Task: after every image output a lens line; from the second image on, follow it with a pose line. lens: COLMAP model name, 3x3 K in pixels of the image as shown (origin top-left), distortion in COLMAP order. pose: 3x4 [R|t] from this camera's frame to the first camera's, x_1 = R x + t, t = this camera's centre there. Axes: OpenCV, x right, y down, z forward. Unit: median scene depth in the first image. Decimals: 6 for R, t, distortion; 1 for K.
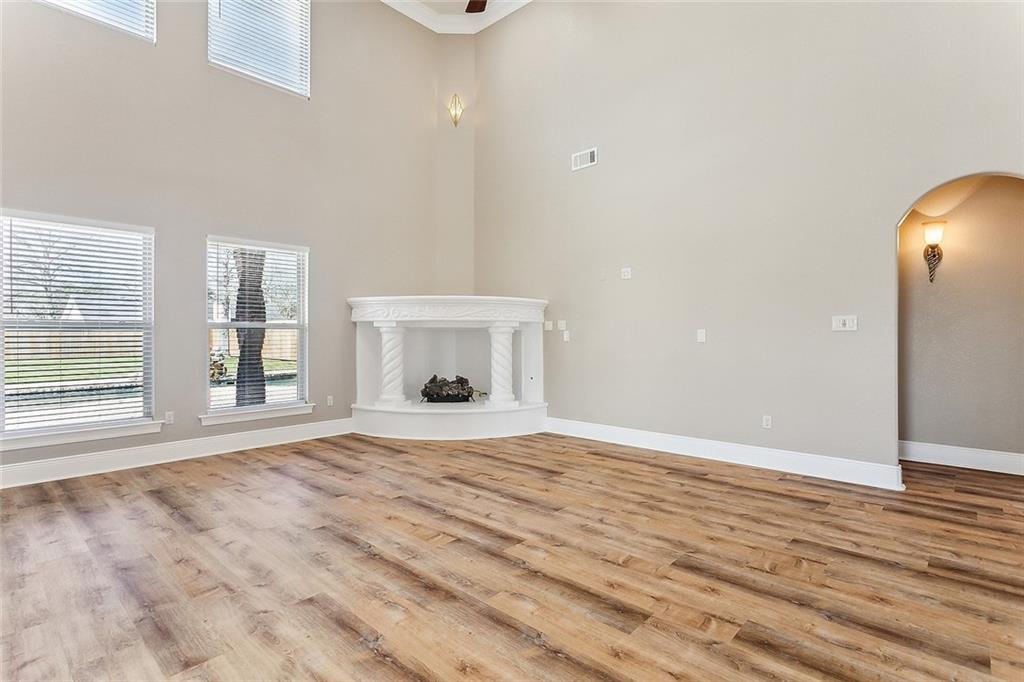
lens RADIAL K [[517.9, 0, 516.4], [0, 517.9, 338.8], [0, 0, 1]] dist [-0.007970, 0.002019]
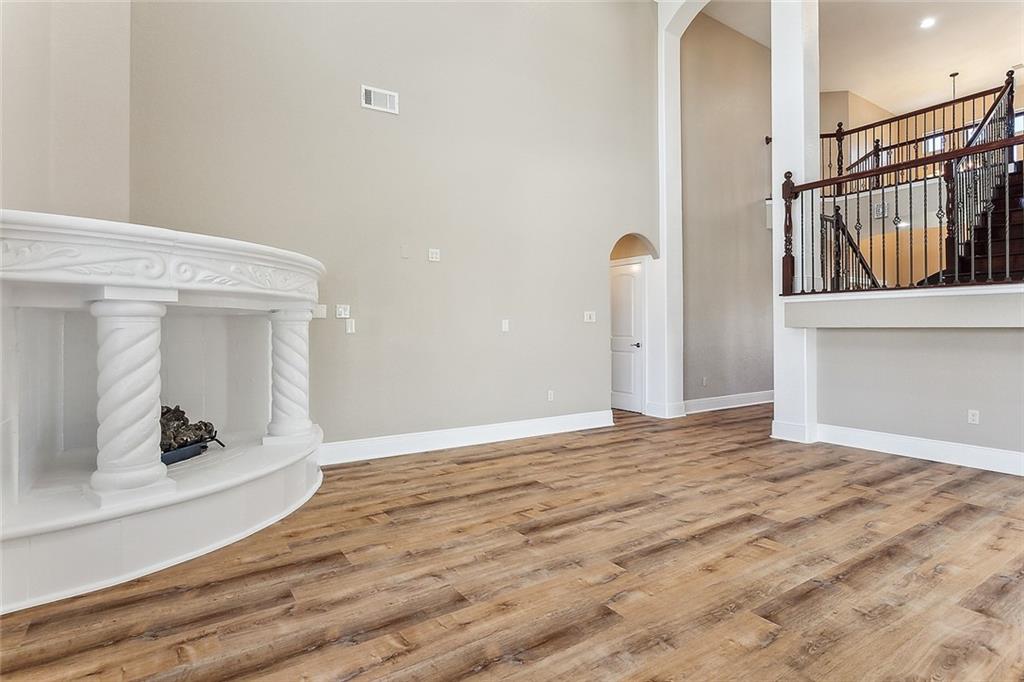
lens RADIAL K [[517.9, 0, 515.2], [0, 517.9, 333.2], [0, 0, 1]] dist [-0.007970, 0.002019]
pose [[0.239797, -0.007444, 0.970795, -0.958536], [0.013465, 0.999900, 0.004341, 0.006955], [-0.970730, 0.012031, 0.239873, 1.031197]]
